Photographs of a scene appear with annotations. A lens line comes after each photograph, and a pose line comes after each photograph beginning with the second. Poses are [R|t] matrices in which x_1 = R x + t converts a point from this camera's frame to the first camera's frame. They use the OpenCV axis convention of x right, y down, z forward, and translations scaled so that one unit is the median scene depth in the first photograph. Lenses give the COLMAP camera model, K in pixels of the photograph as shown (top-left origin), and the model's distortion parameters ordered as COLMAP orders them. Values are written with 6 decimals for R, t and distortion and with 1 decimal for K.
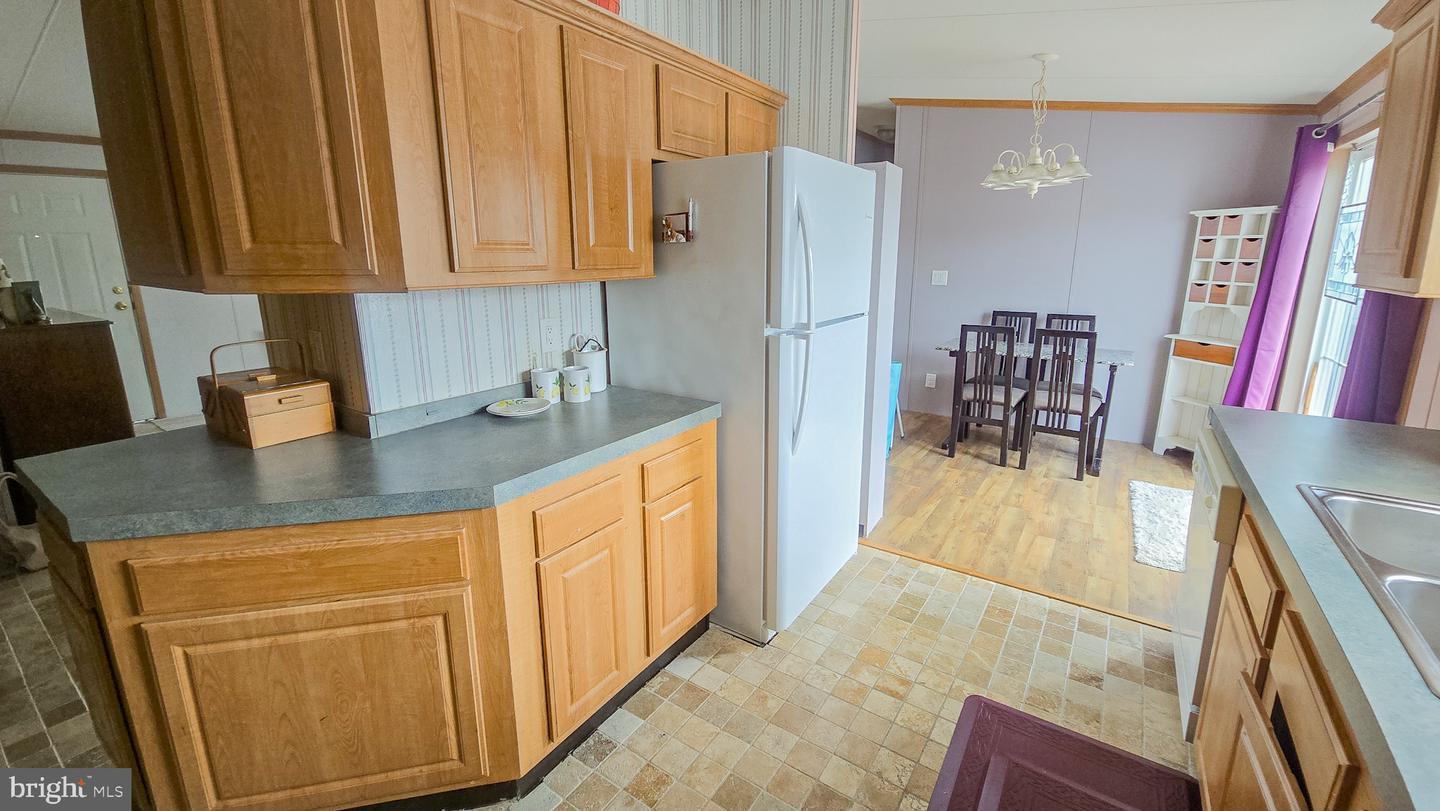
lens RADIAL K [[585.1, 0, 728.4], [0, 585.1, 382.4], [0, 0, 1]] dist [0.000635, -0.000583]
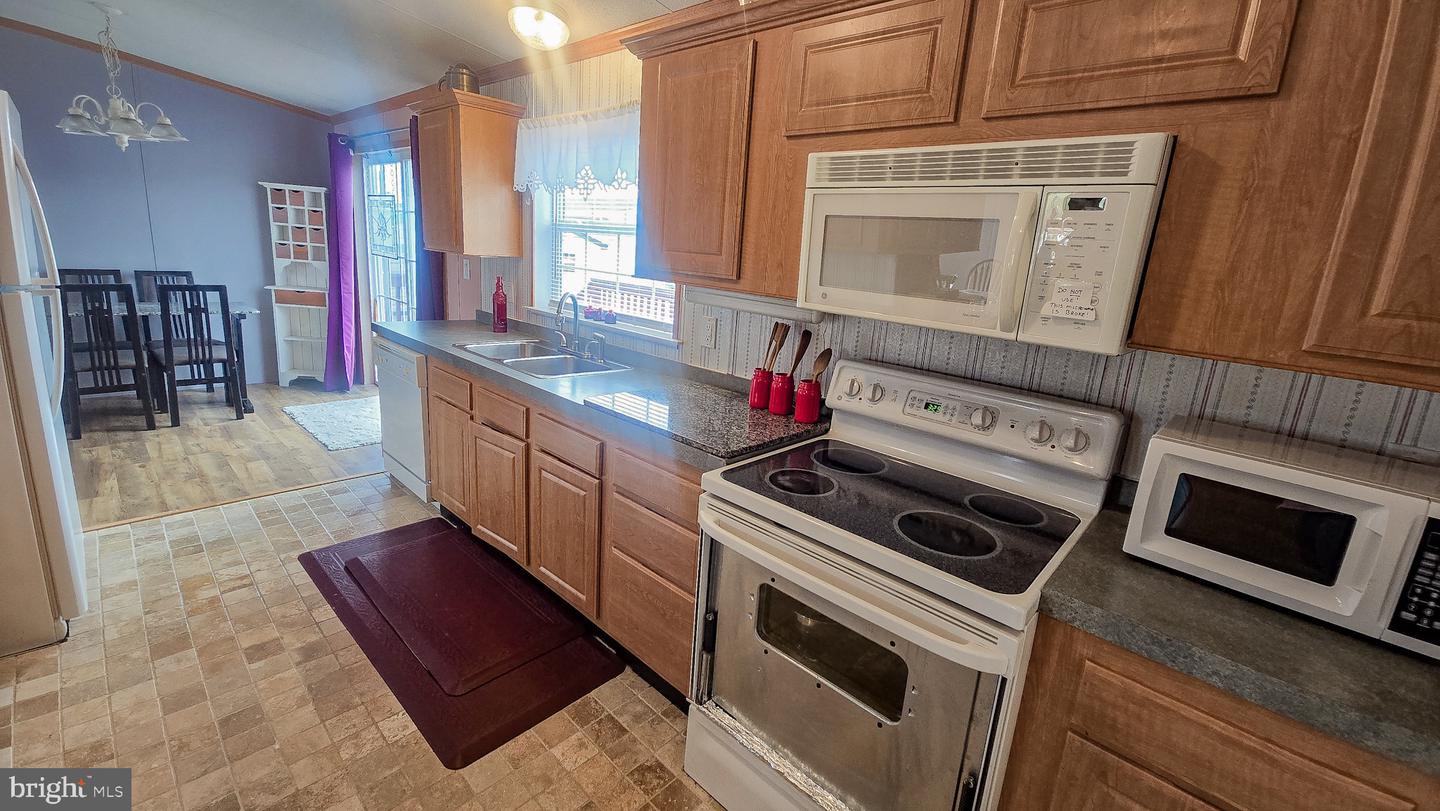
lens RADIAL K [[585.1, 0, 728.4], [0, 585.1, 382.4], [0, 0, 1]] dist [0.000635, -0.000583]
pose [[0.151657, -0.202477, 0.967473, -0.447846], [0.135619, 0.973800, 0.182542, 0.028590], [-0.979085, 0.103524, 0.175143, -0.159585]]
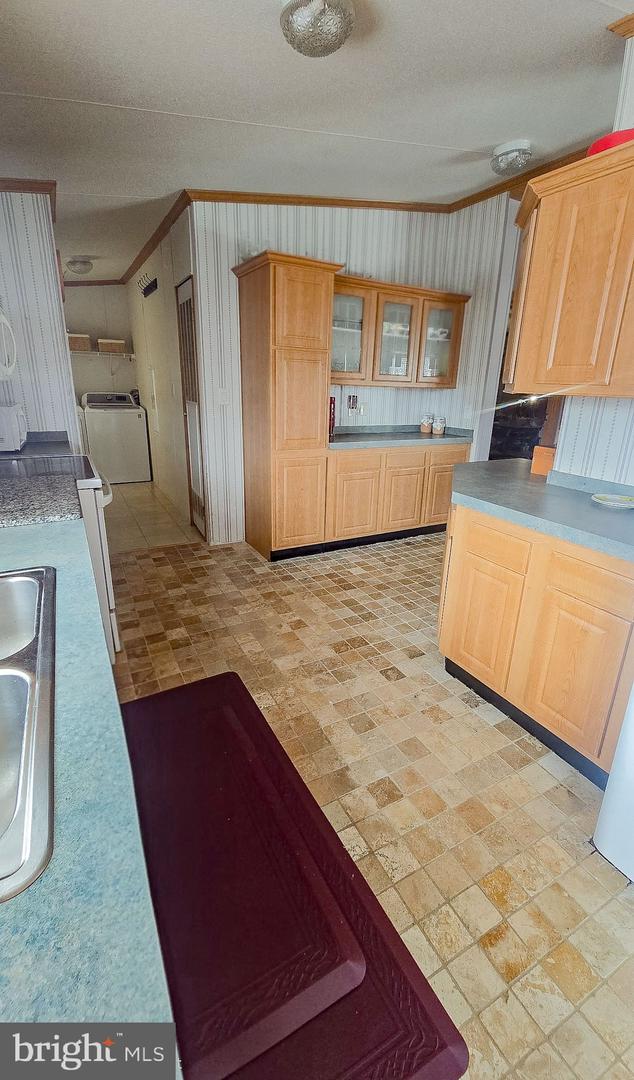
lens RADIAL K [[459.9, 0, 332.0], [0, 459.9, 536.4], [0, 0, 1]] dist [0.018927, 0.000041]
pose [[-0.451817, 0.272988, -0.849317, 0.530201], [-0.218979, 0.888968, 0.402225, -0.102633], [0.864818, 0.367714, -0.341872, 0.580421]]
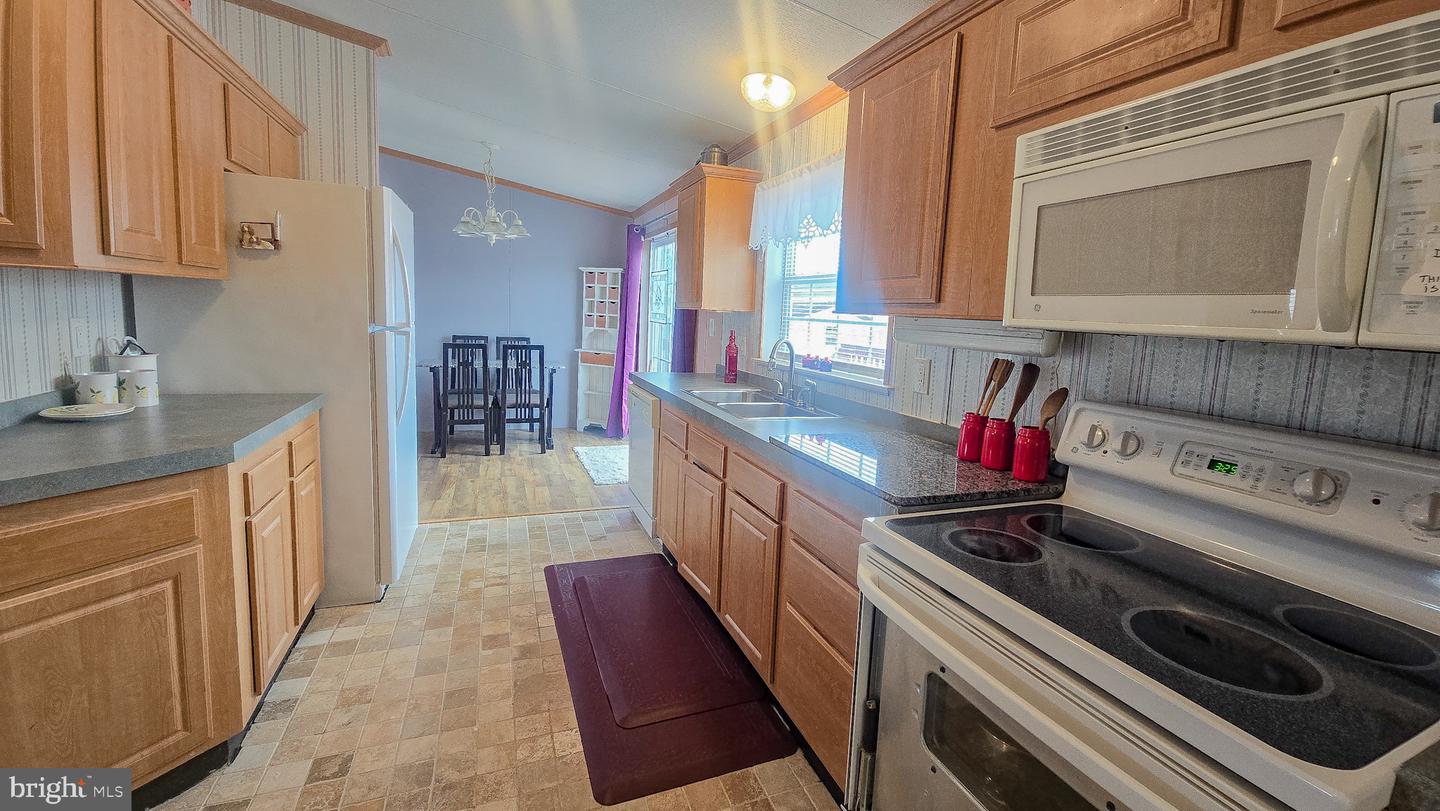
lens RADIAL K [[585.1, 0, 728.4], [0, 585.1, 382.4], [0, 0, 1]] dist [0.000635, -0.000583]
pose [[0.567076, -0.068713, 0.820795, -0.369437], [0.128228, 0.991729, -0.005569, 0.089158], [-0.813623, 0.108407, 0.571196, -0.214382]]
